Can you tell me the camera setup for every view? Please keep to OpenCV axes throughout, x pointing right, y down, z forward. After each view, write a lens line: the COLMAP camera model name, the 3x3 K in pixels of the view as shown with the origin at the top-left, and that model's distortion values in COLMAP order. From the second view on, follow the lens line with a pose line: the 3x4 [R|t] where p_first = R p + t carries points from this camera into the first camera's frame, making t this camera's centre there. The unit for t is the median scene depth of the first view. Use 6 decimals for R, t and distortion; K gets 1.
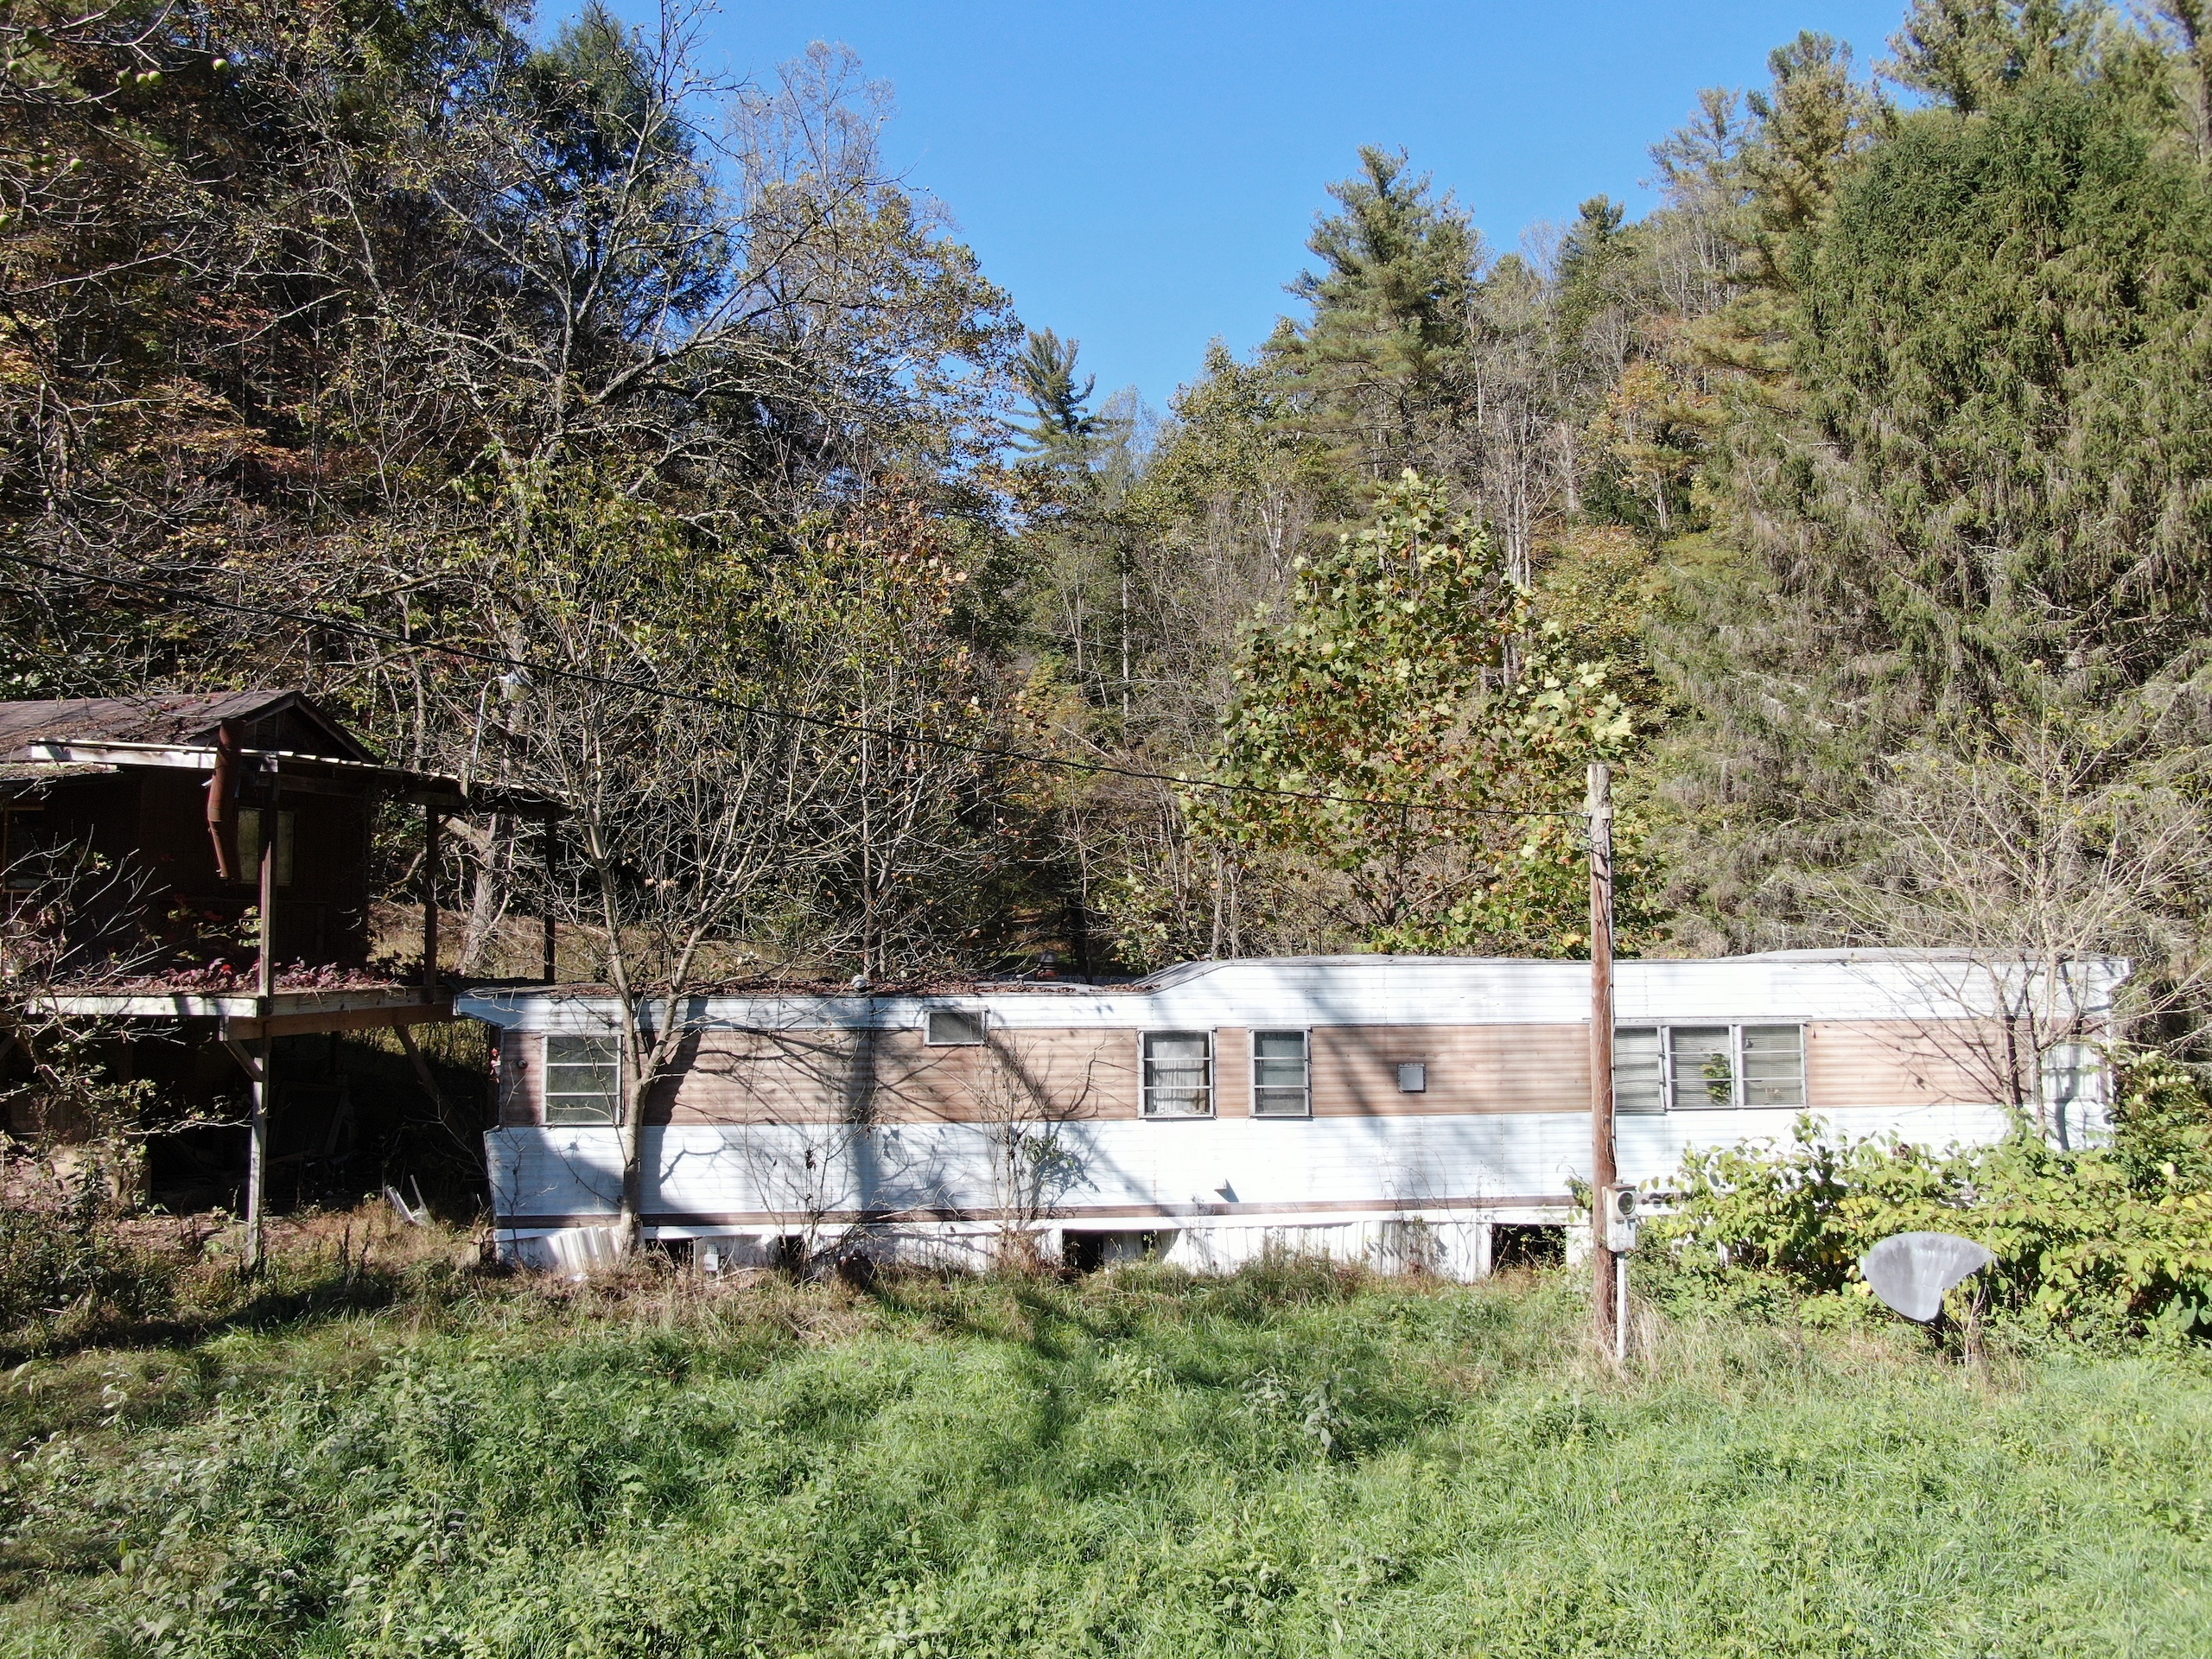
lens RADIAL K [[1670.6, 0, 1106.0], [0, 1670.6, 829.5], [0, 0, 1]] dist [-0.015032, -0.002878]
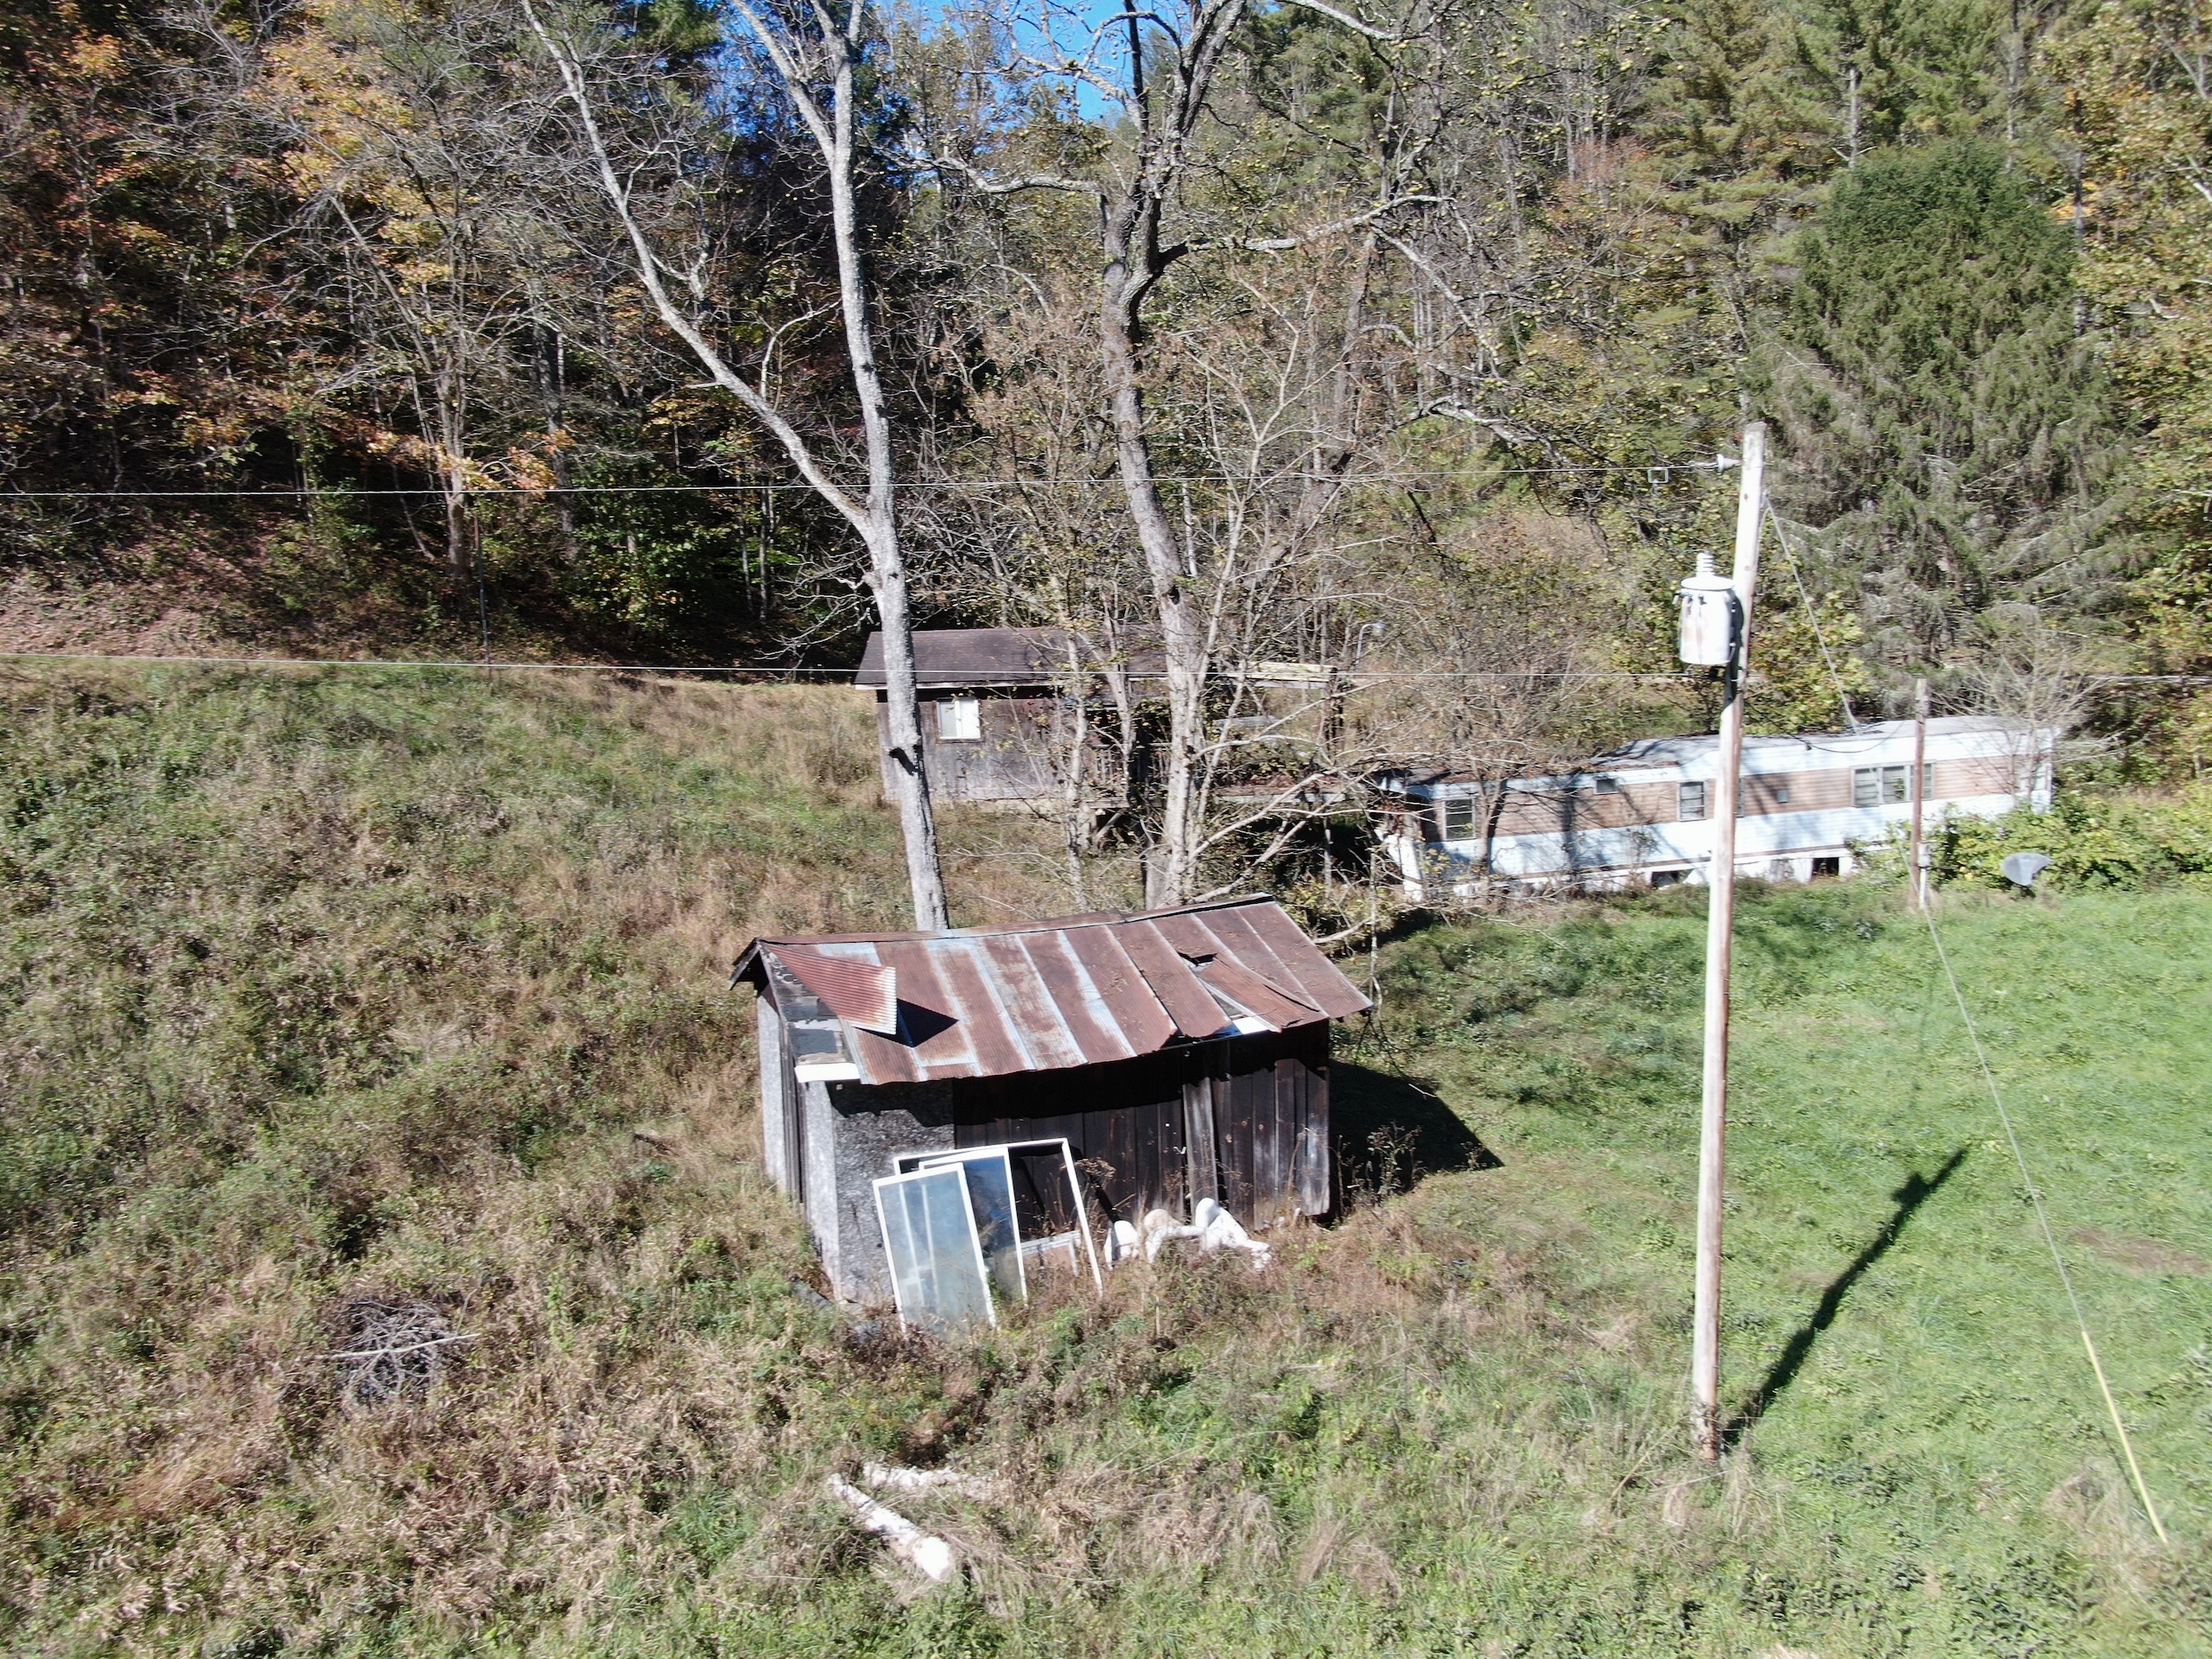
lens RADIAL K [[1670.6, 0, 1106.0], [0, 1670.6, 829.5], [0, 0, 1]] dist [-0.015032, -0.002878]
pose [[0.981834, -0.056611, 0.181101, -1.146692], [0.016959, 0.976816, 0.213407, -0.308945], [-0.188984, -0.206459, 0.960031, -1.011894]]
